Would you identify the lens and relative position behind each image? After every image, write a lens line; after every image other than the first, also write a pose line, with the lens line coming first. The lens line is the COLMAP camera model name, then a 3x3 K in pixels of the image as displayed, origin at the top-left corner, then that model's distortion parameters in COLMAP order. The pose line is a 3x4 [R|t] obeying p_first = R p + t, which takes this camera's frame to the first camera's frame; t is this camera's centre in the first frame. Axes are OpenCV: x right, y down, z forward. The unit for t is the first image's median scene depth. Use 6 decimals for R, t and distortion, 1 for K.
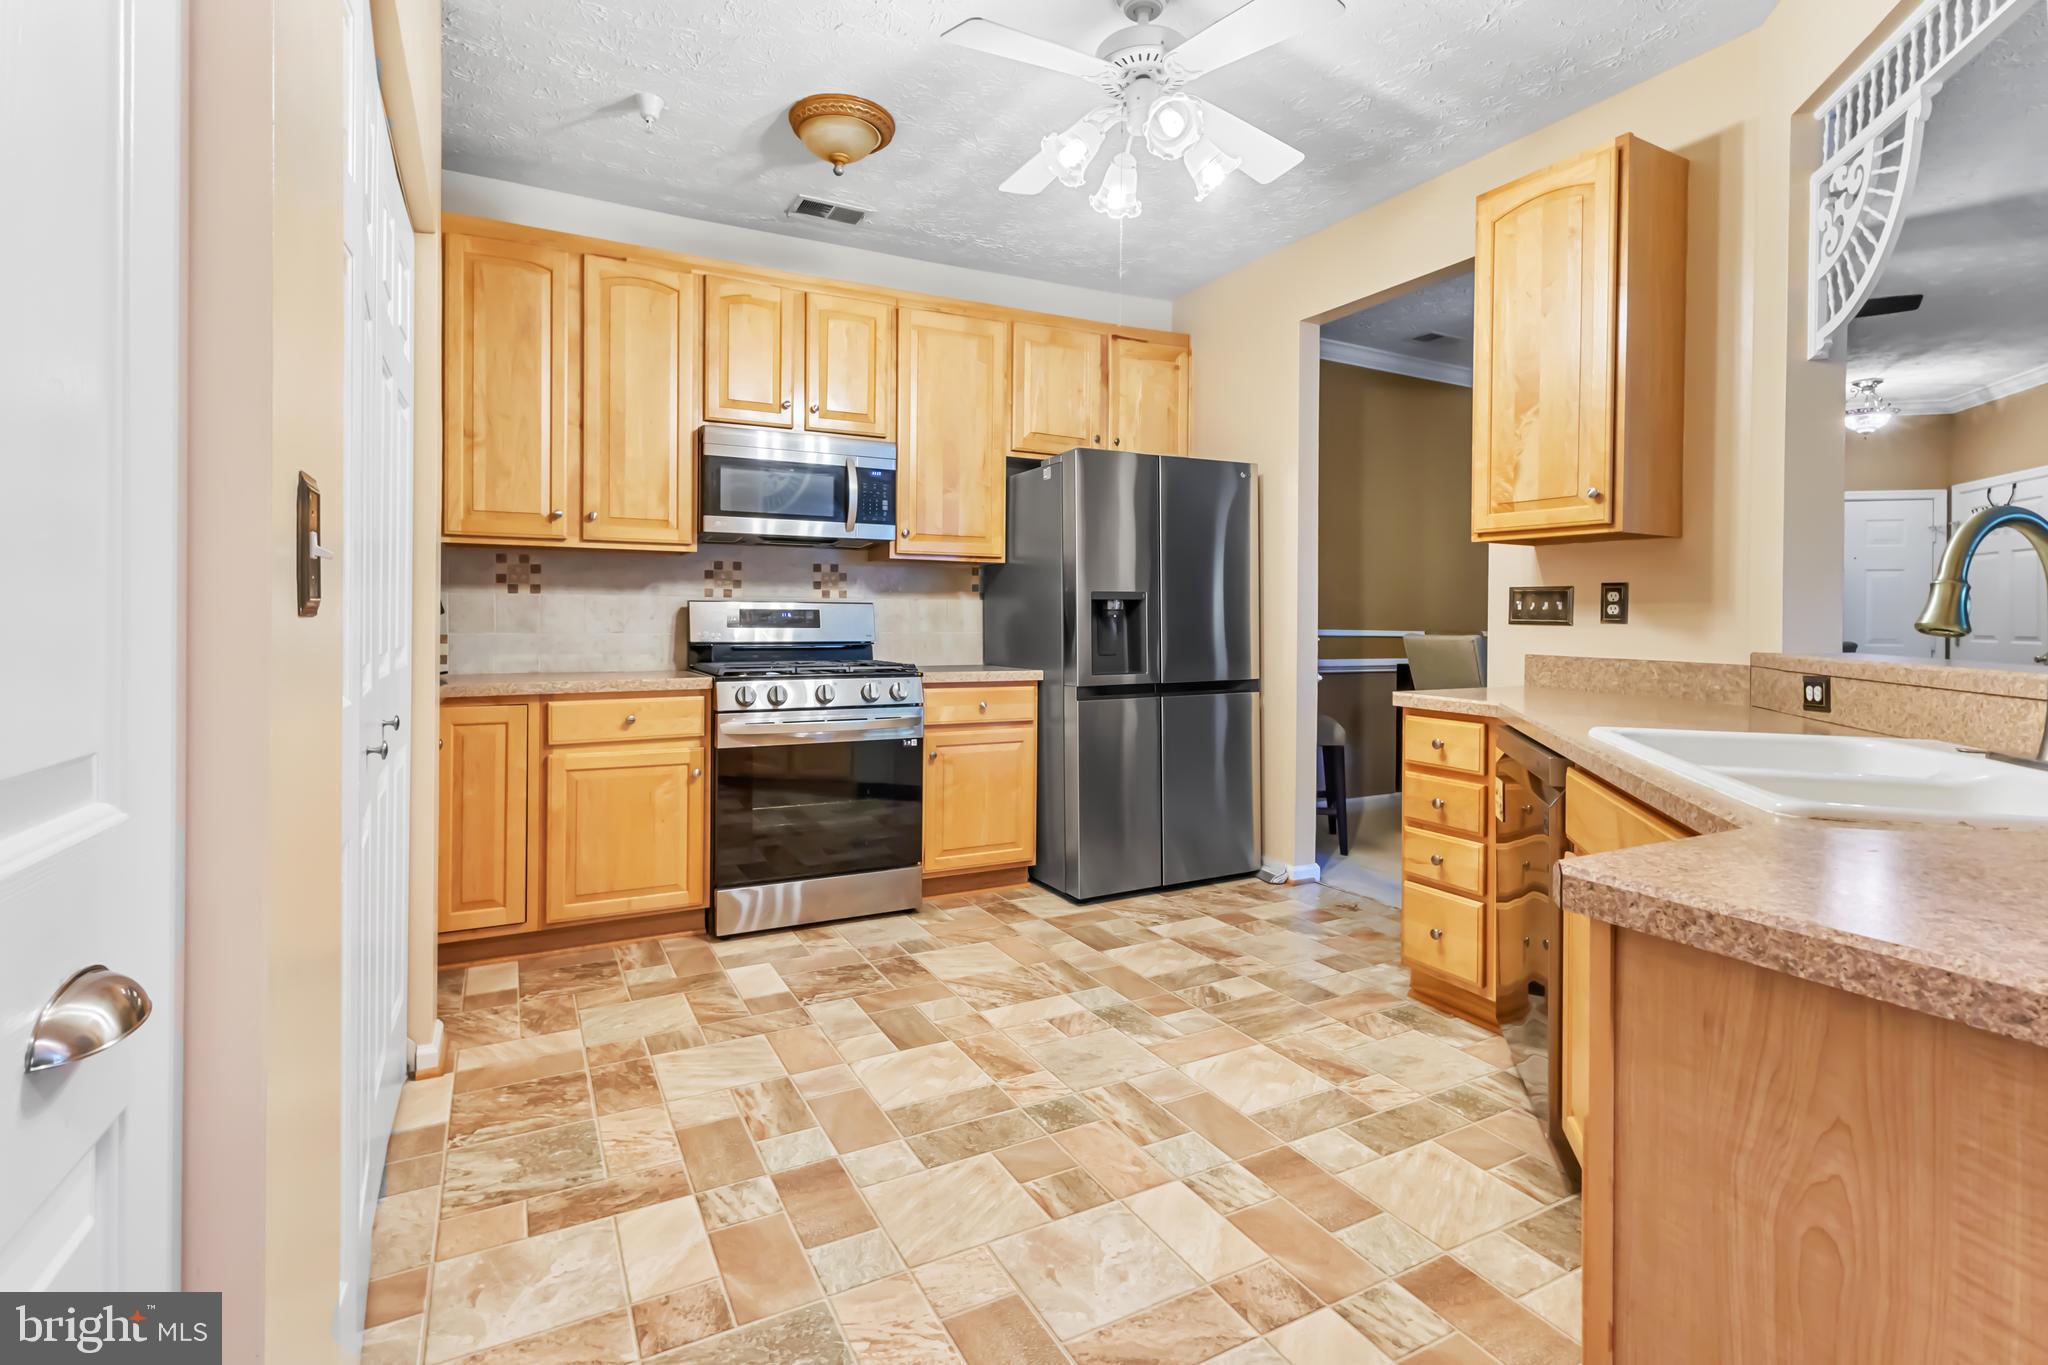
lens RADIAL K [[966.5, 0, 1030.7], [0, 966.5, 628.3], [0, 0, 1]] dist [0.005131, 0.000487]
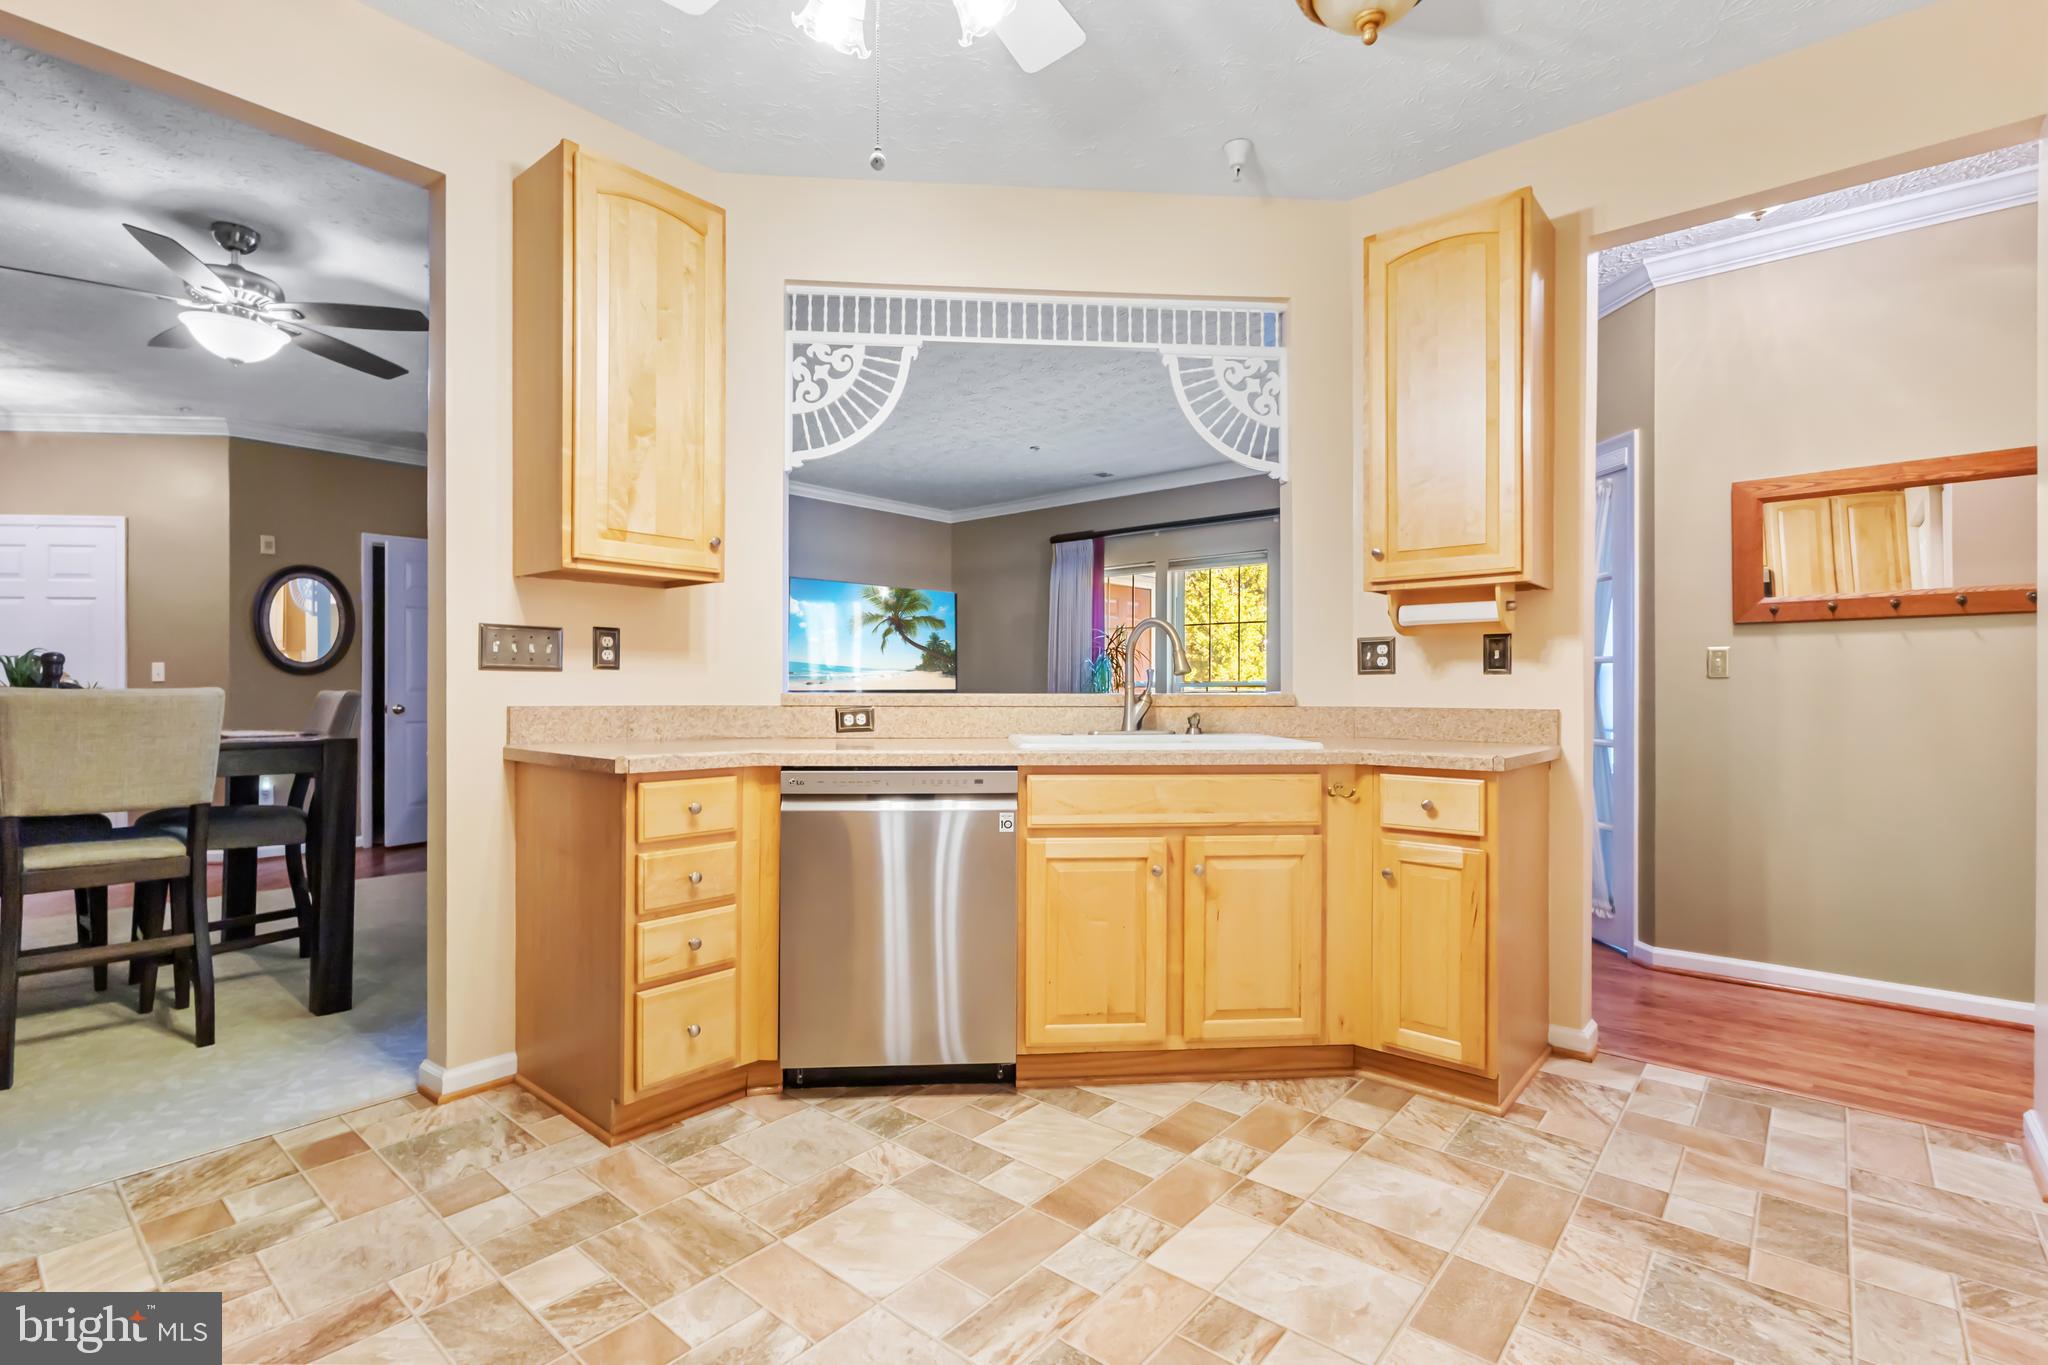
lens RADIAL K [[966.5, 0, 1015.8], [0, 966.5, 690.7], [0, 0, 1]] dist [0.005131, 0.000487]
pose [[-0.365769, -0.010912, 0.930642, -0.473242], [0.004799, 0.999896, 0.013611, 0.005245], [-0.930693, 0.009445, -0.365678, 1.034775]]
